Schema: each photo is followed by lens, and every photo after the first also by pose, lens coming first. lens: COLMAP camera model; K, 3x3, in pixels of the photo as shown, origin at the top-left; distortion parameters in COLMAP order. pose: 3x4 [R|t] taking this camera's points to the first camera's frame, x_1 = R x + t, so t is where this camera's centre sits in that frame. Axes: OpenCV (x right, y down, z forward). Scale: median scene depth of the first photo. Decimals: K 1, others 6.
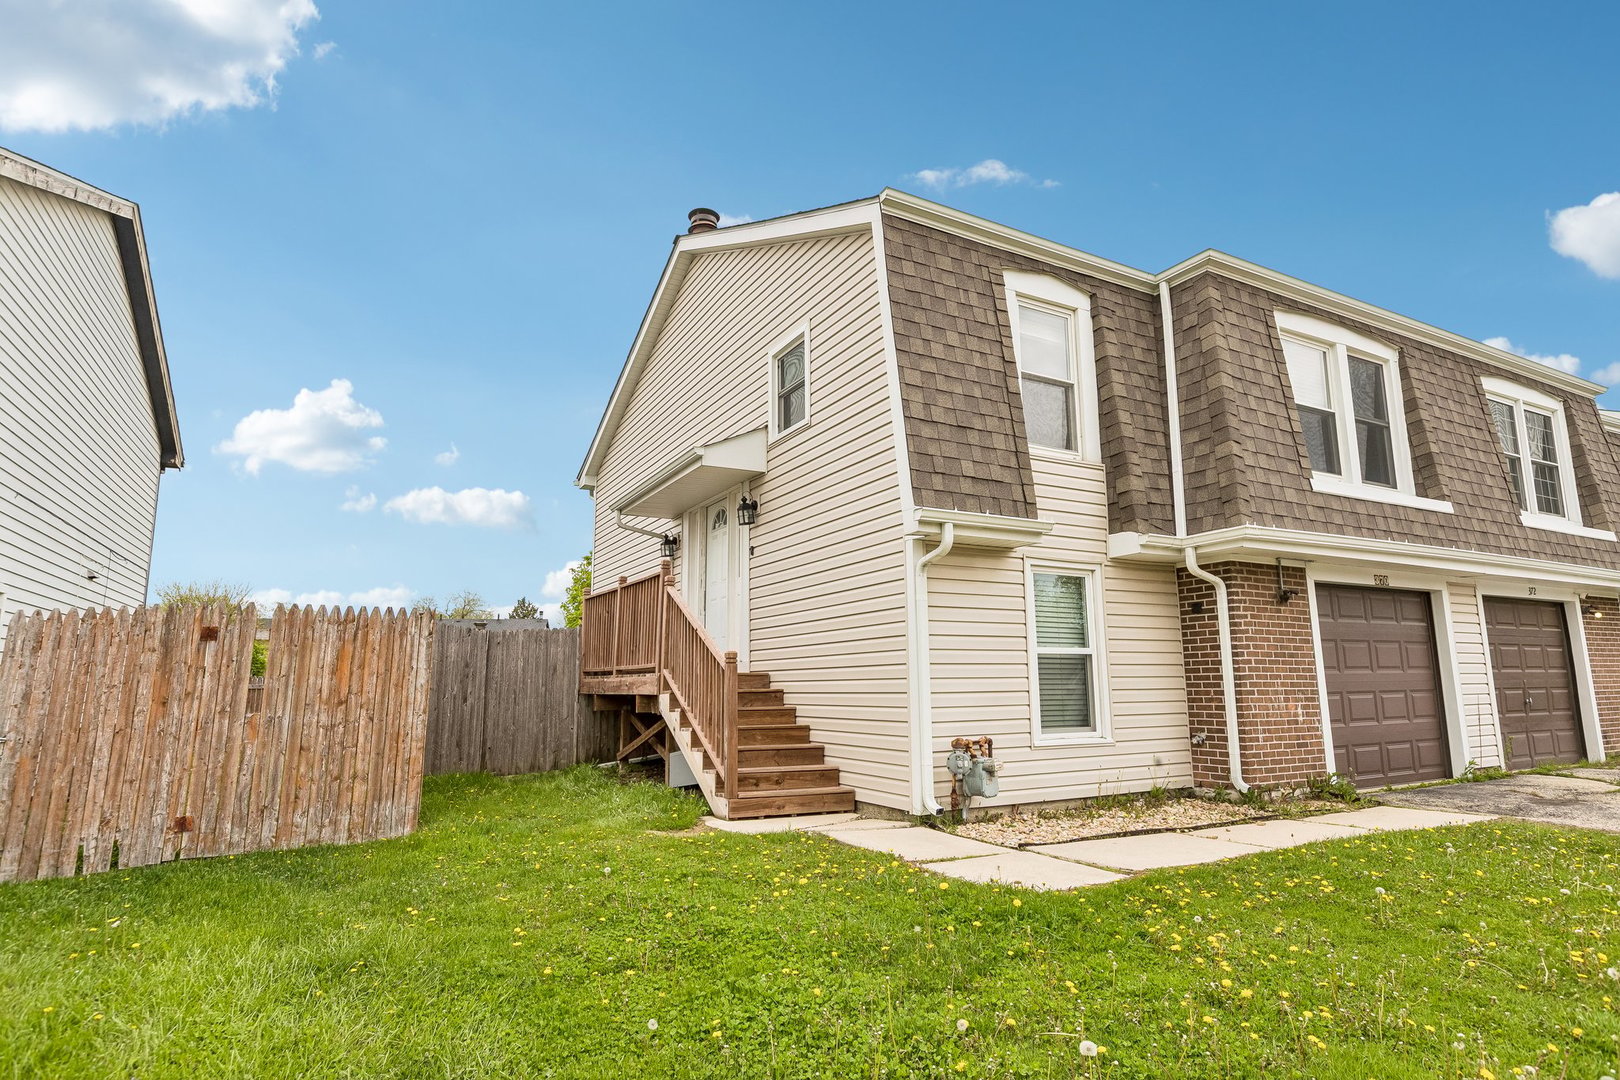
lens RADIAL K [[887.6, 0, 814.8], [0, 887.6, 534.1], [0, 0, 1]] dist [0.003017, 0.001591]
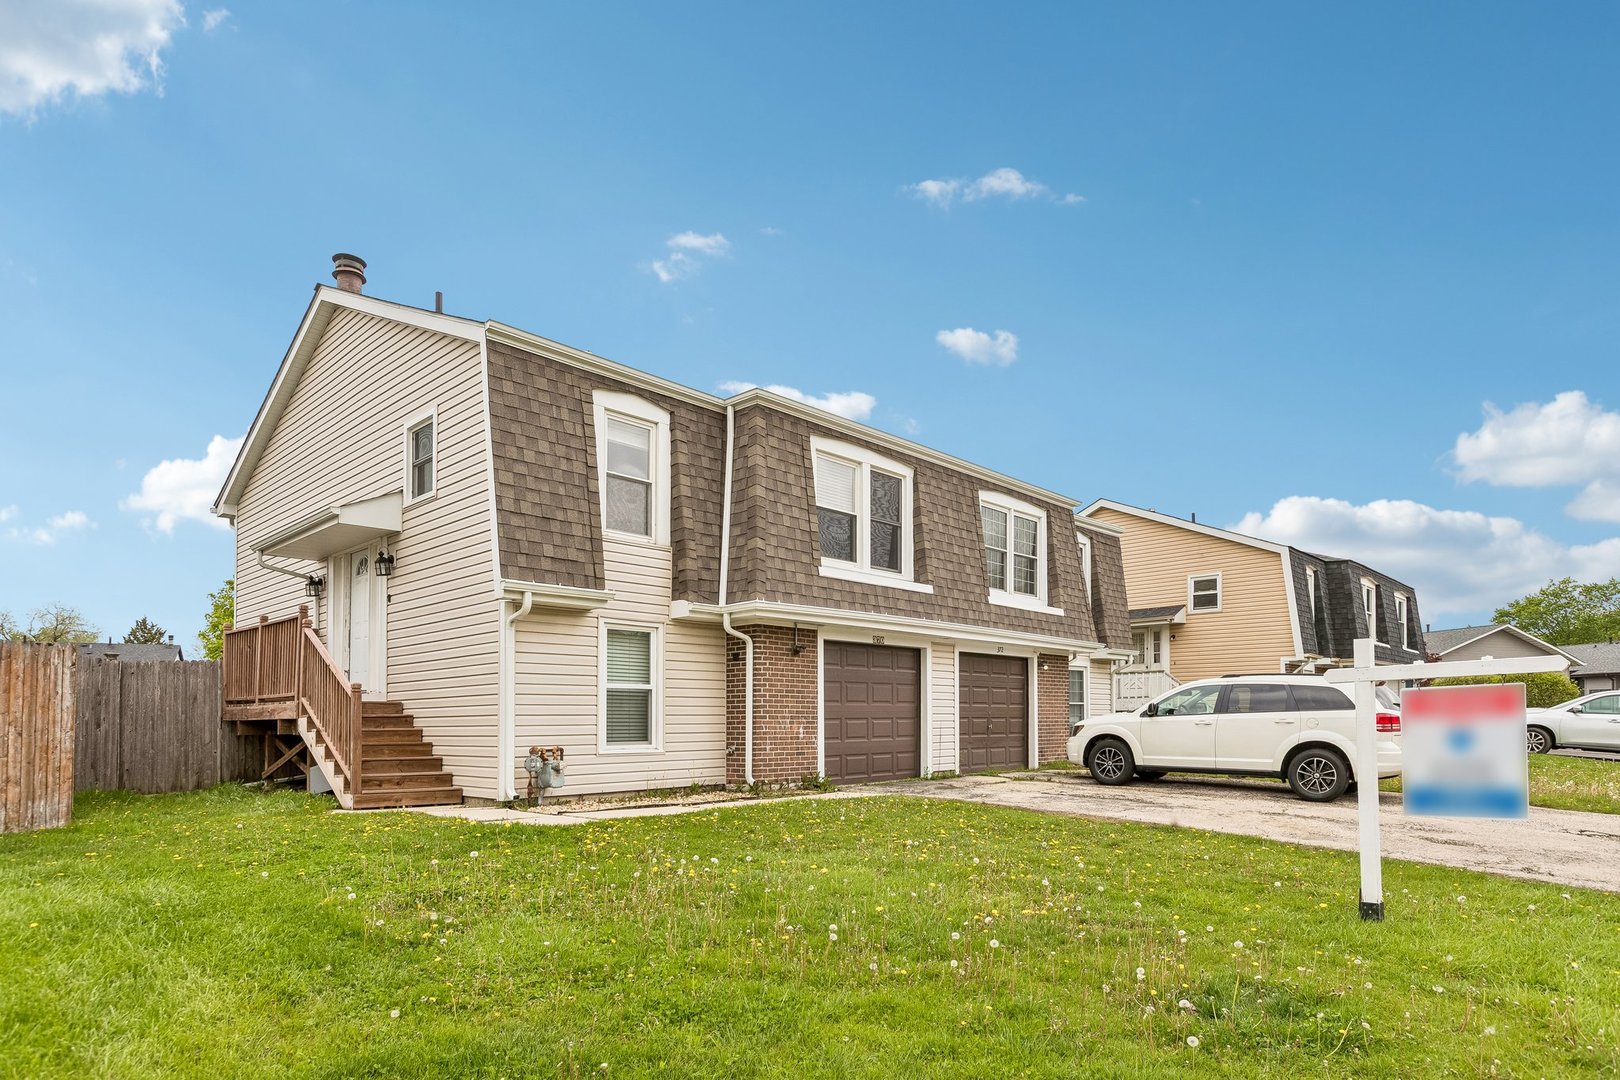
lens RADIAL K [[887.6, 0, 791.3], [0, 887.6, 691.3], [0, 0, 1]] dist [0.003017, 0.001591]
pose [[0.951945, 0.011611, 0.306049, 0.089313], [-0.052175, 0.990822, 0.124695, -0.038924], [-0.301792, -0.134671, 0.943814, -0.320565]]
